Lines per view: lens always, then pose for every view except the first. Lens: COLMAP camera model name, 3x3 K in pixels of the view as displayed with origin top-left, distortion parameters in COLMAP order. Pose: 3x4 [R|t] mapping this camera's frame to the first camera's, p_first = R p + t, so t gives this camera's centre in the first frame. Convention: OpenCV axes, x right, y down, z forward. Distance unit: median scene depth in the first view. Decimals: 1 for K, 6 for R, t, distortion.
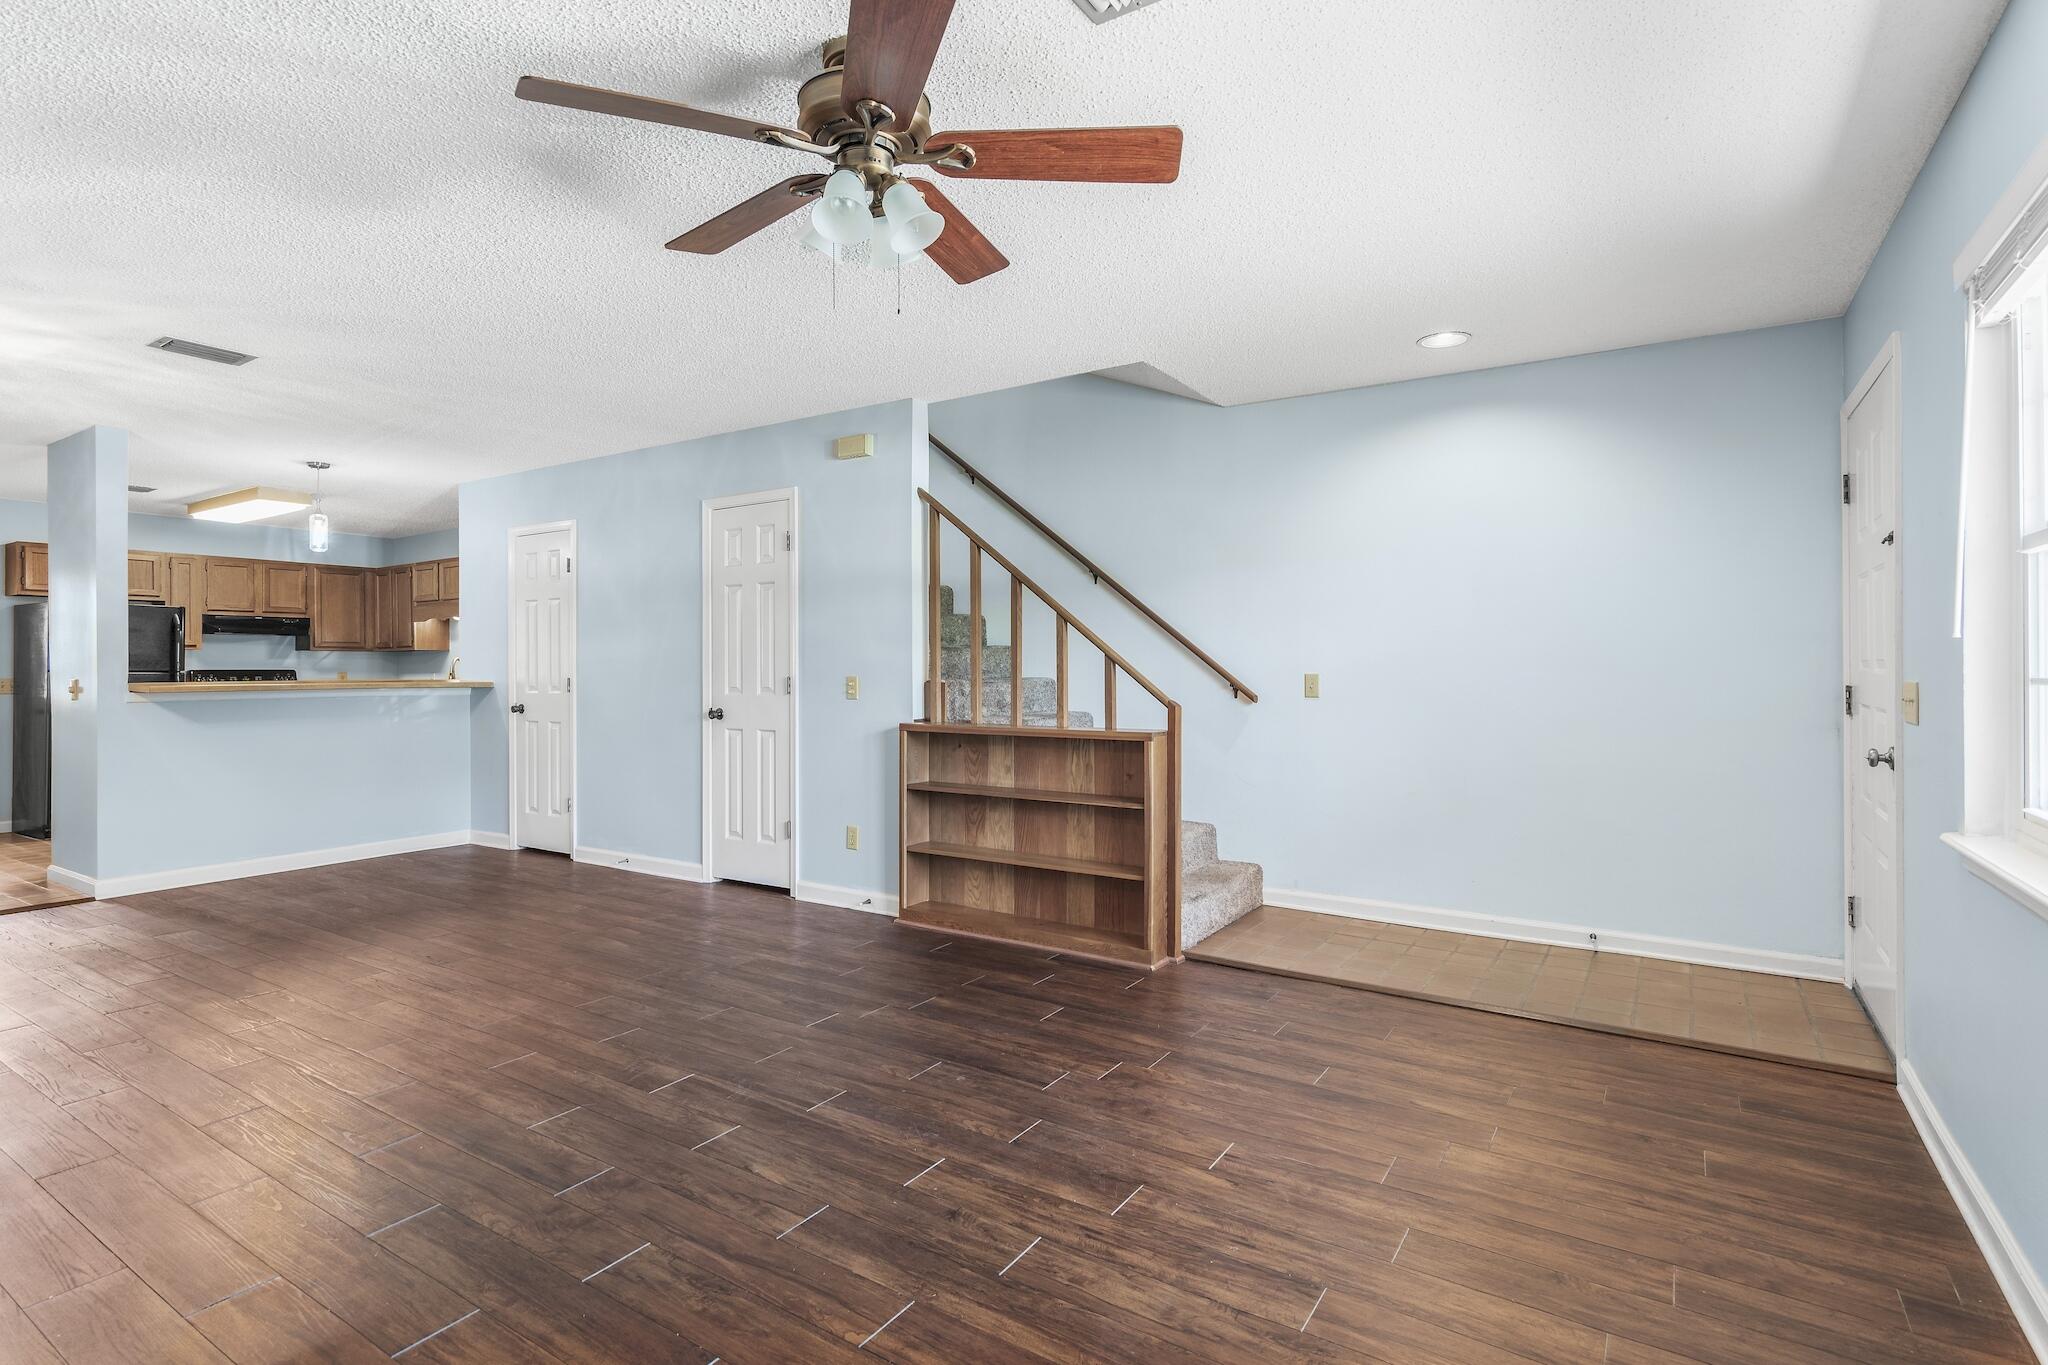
lens RADIAL K [[936.3, 0, 1028.5], [0, 936.3, 662.6], [0, 0, 1]] dist [-0.000623, -0.009205]
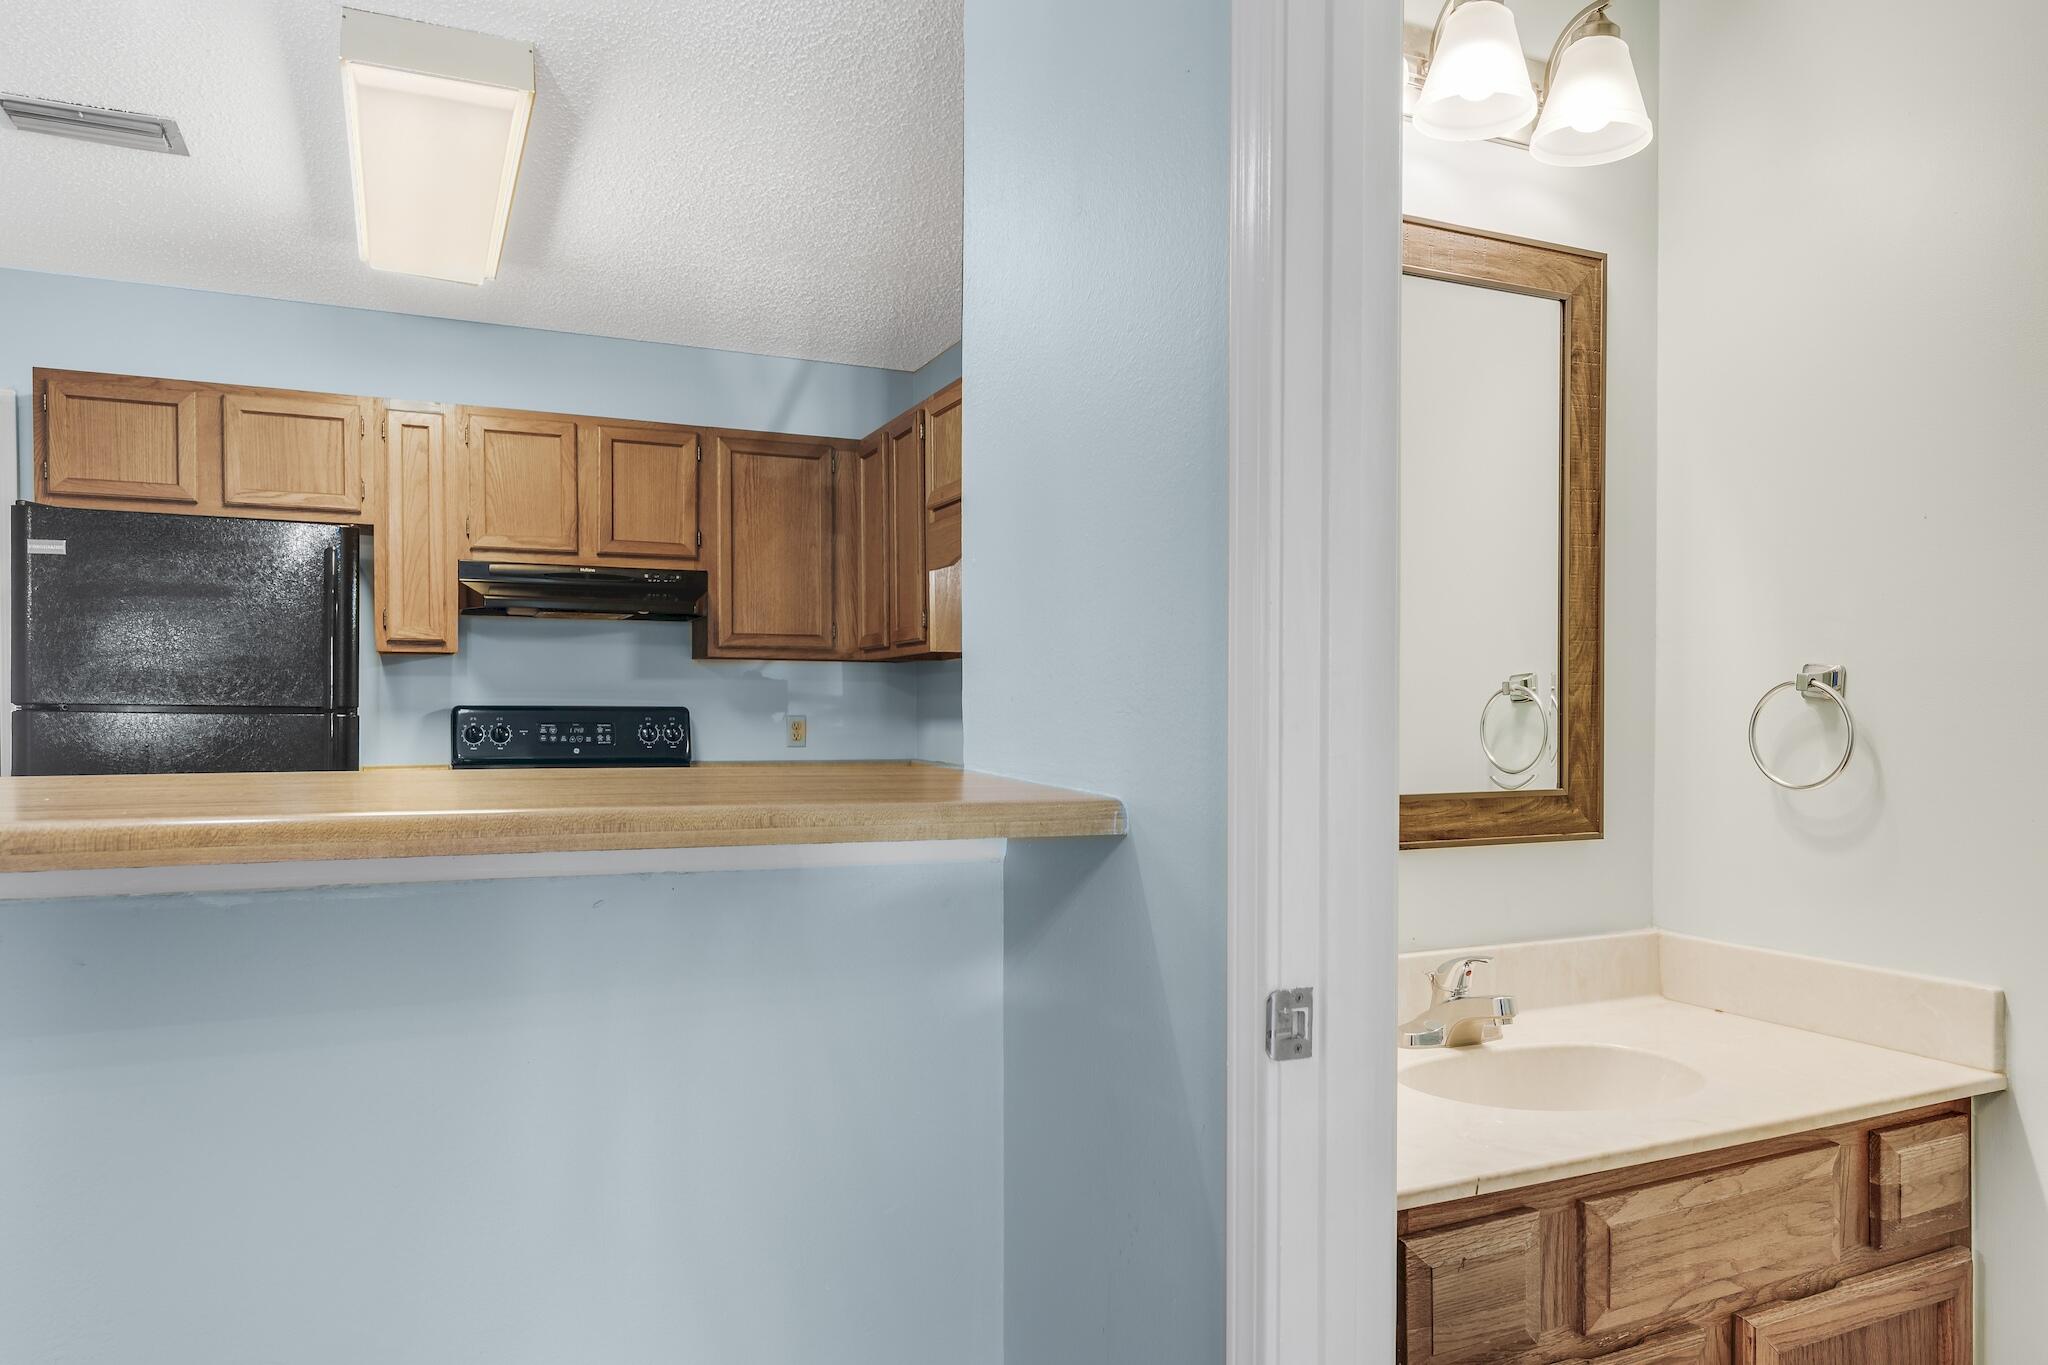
lens RADIAL K [[1336.9, 0, 1024.0], [0, 1336.9, 682.5], [0, 0, 1]] dist [0.004535, 0.001491]
pose [[0.829391, 0.000041, -0.558668, -0.469957], [-0.008035, 0.999897, -0.011854, 0.003528], [0.558610, 0.014320, 0.829307, 0.812299]]
